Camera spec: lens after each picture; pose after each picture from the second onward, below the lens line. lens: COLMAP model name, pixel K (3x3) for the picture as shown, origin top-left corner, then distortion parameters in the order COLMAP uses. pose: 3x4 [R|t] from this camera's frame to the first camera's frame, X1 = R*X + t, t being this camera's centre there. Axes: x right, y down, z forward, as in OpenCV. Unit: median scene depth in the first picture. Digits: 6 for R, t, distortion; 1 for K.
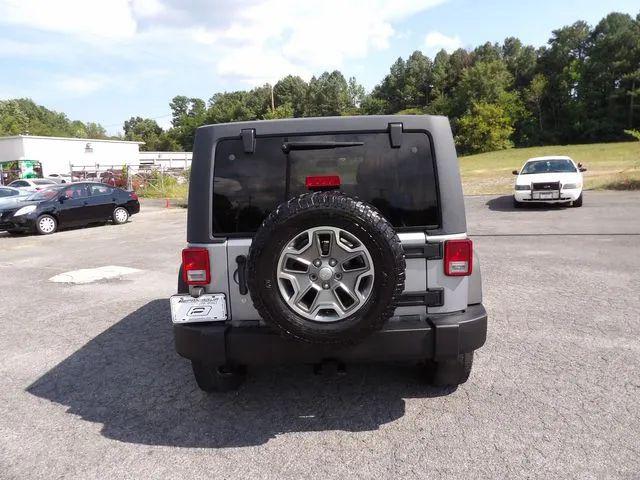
lens RADIAL K [[454.0, 0, 321.9], [0, 454.0, 230.1], [0, 0, 1]] dist [-0.018291, 0.019777]
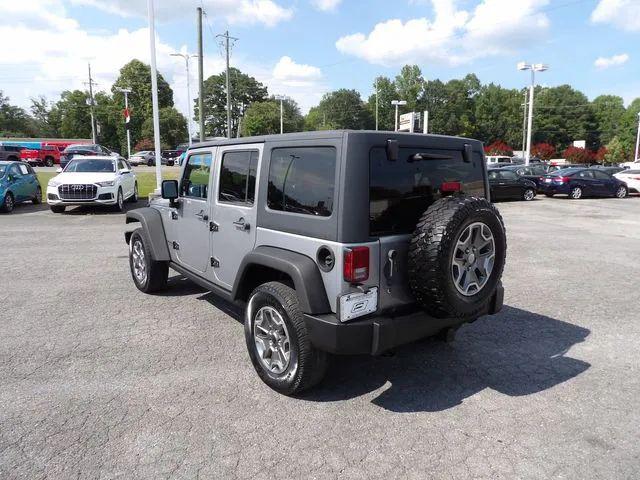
lens RADIAL K [[454.0, 0, 322.1], [0, 454.0, 234.0], [0, 0, 1]] dist [-0.018291, 0.019777]
pose [[0.767876, -0.044789, 0.639031, -1.004132], [0.031805, 0.998988, 0.031801, -0.025581], [-0.639809, -0.004095, 0.768523, 0.244688]]
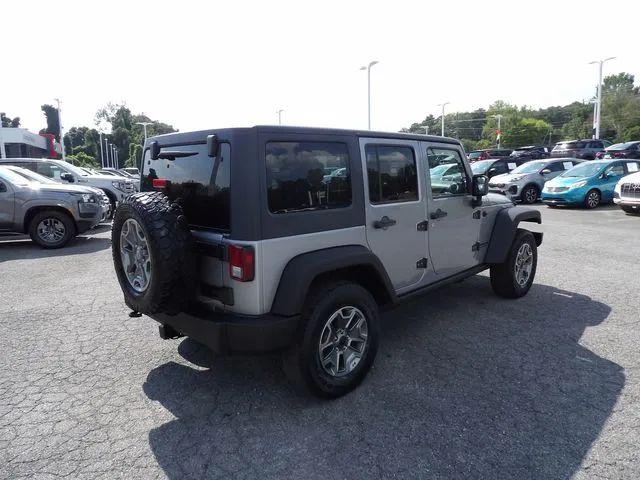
lens RADIAL K [[454.0, 0, 324.0], [0, 454.0, 233.1], [0, 0, 1]] dist [-0.018291, 0.019777]
pose [[0.710157, 0.122756, -0.693259, 1.125765], [-0.087997, 0.992437, 0.085589, -0.112277], [0.698523, 0.000223, 0.715588, 0.383300]]
